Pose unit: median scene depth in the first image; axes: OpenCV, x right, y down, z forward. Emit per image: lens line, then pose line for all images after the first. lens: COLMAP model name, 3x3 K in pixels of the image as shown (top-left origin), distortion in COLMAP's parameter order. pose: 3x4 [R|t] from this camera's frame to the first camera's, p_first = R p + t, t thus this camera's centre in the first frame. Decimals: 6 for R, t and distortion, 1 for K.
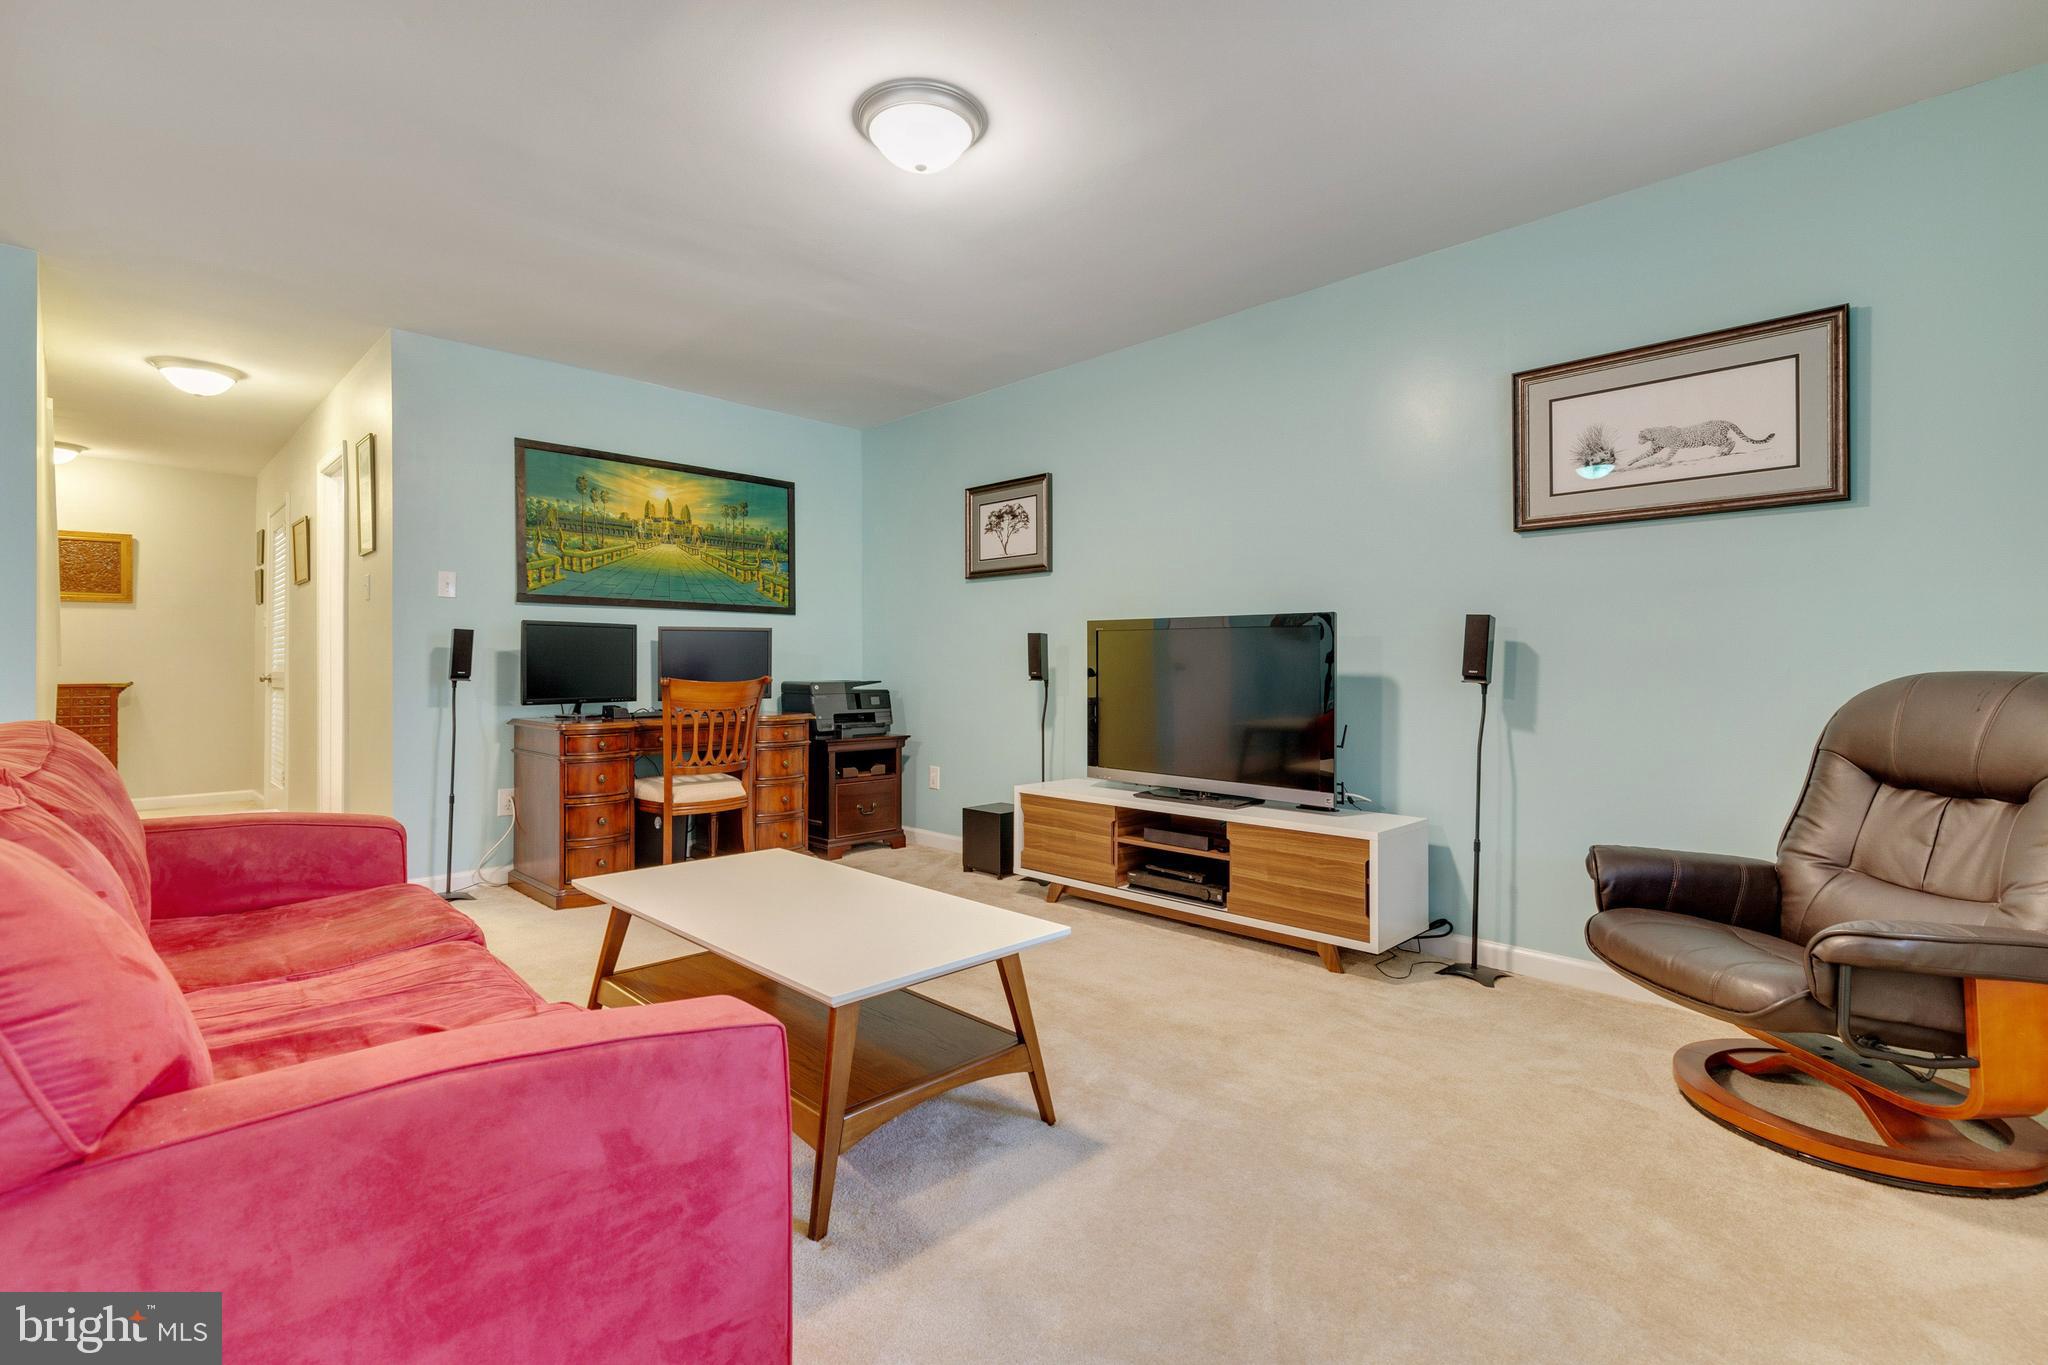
lens RADIAL K [[934.4, 0, 1017.7], [0, 934.4, 660.6], [0, 0, 1]] dist [0.006987, -0.001033]
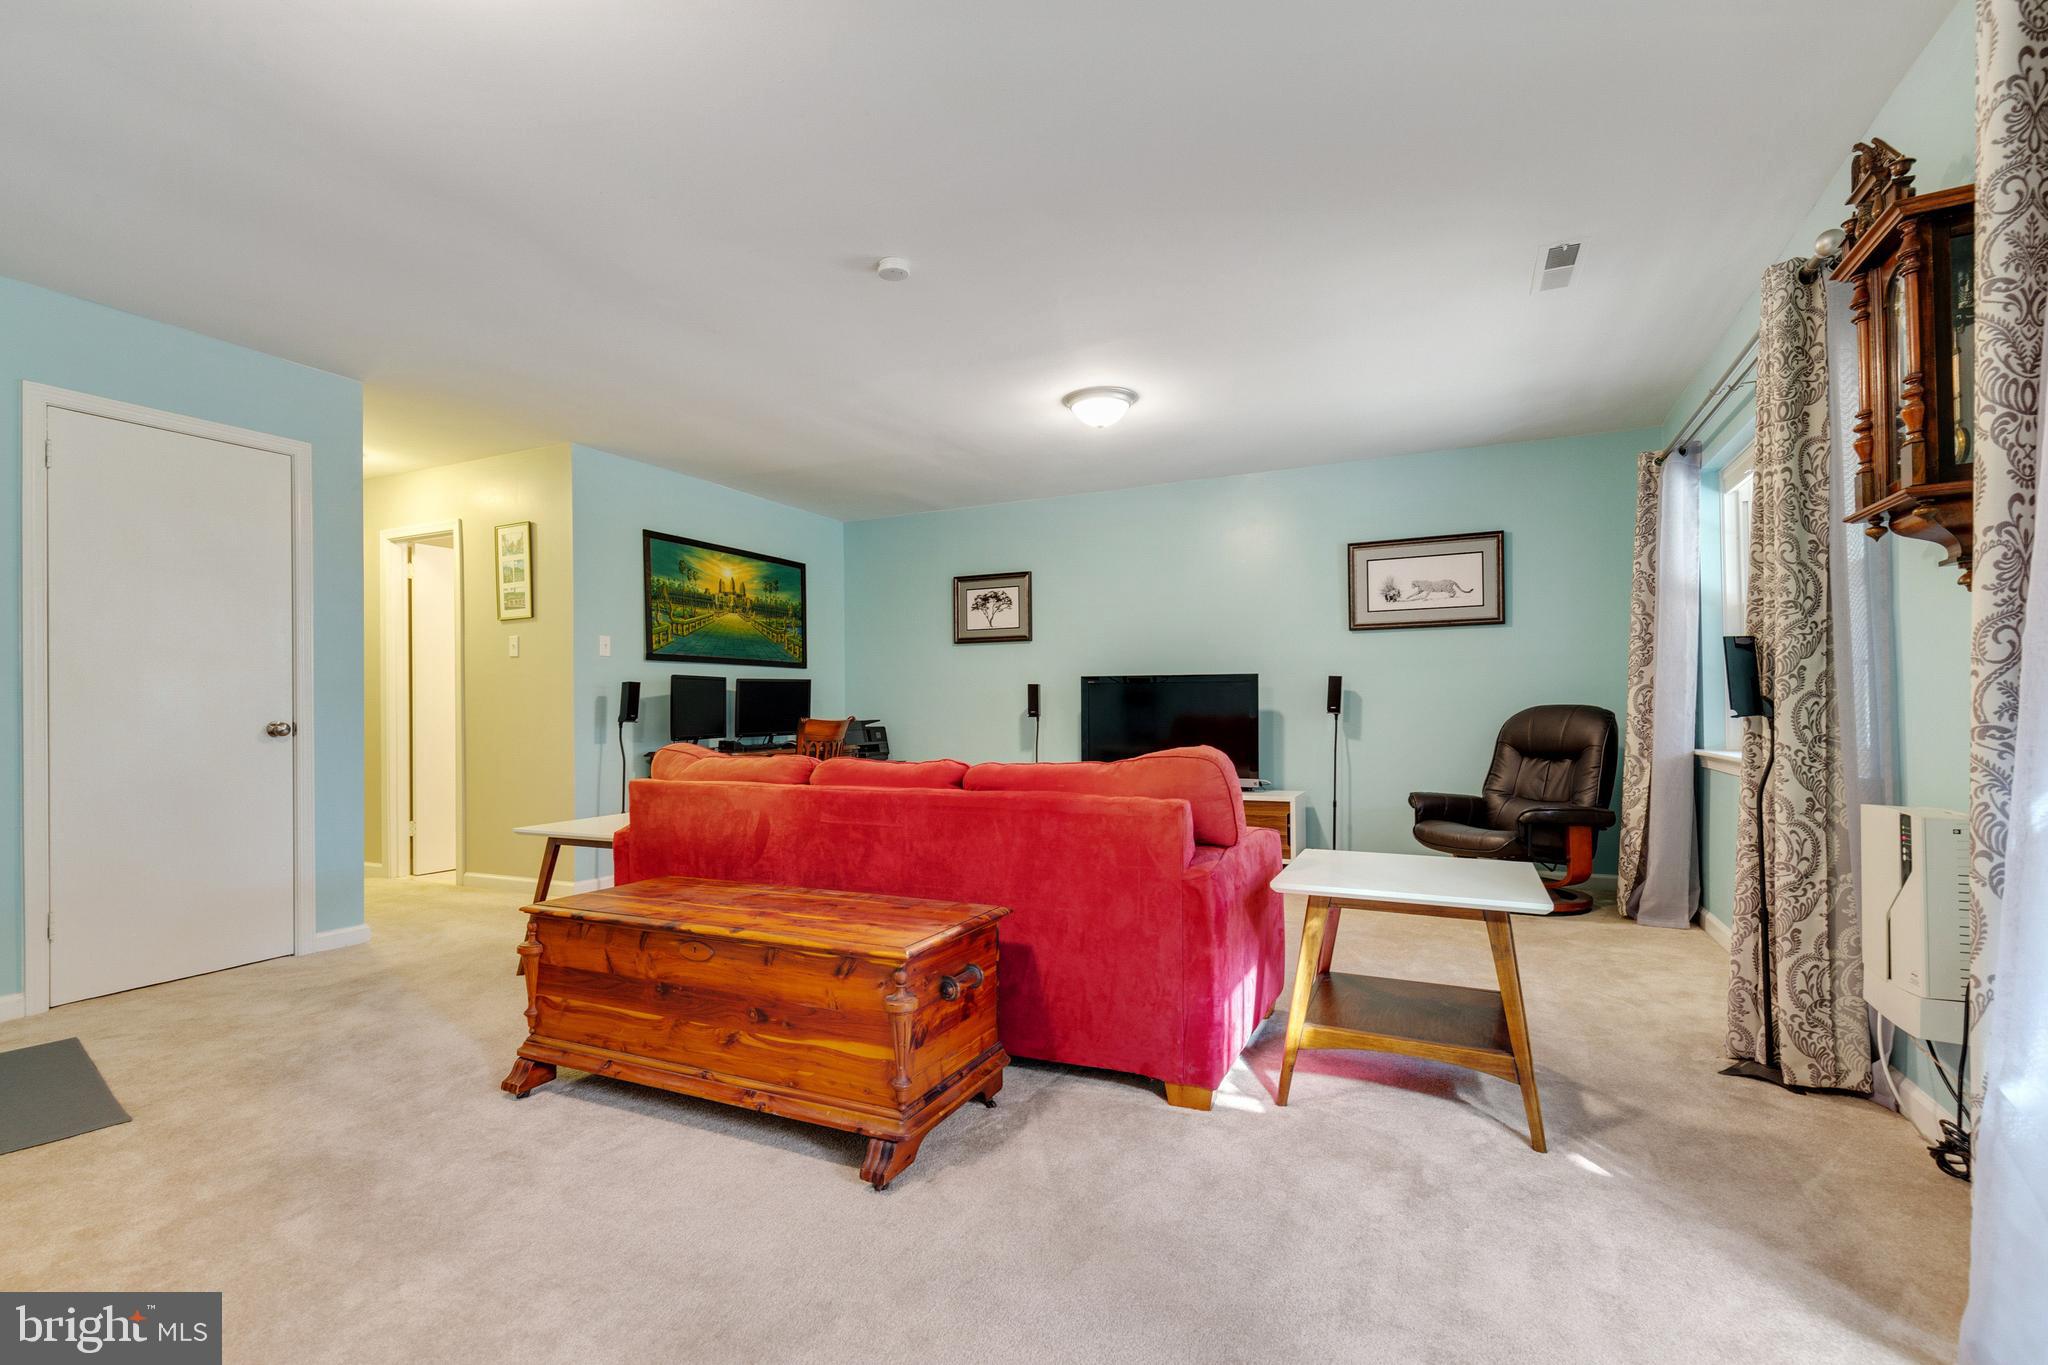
lens RADIAL K [[934.4, 0, 1014.5], [0, 934.4, 693.1], [0, 0, 1]] dist [0.006987, -0.001033]
pose [[0.943772, -0.003227, 0.330581, -0.458306], [0.006902, 0.999927, -0.009944, -0.001433], [-0.330525, 0.011667, 0.943725, -0.333193]]
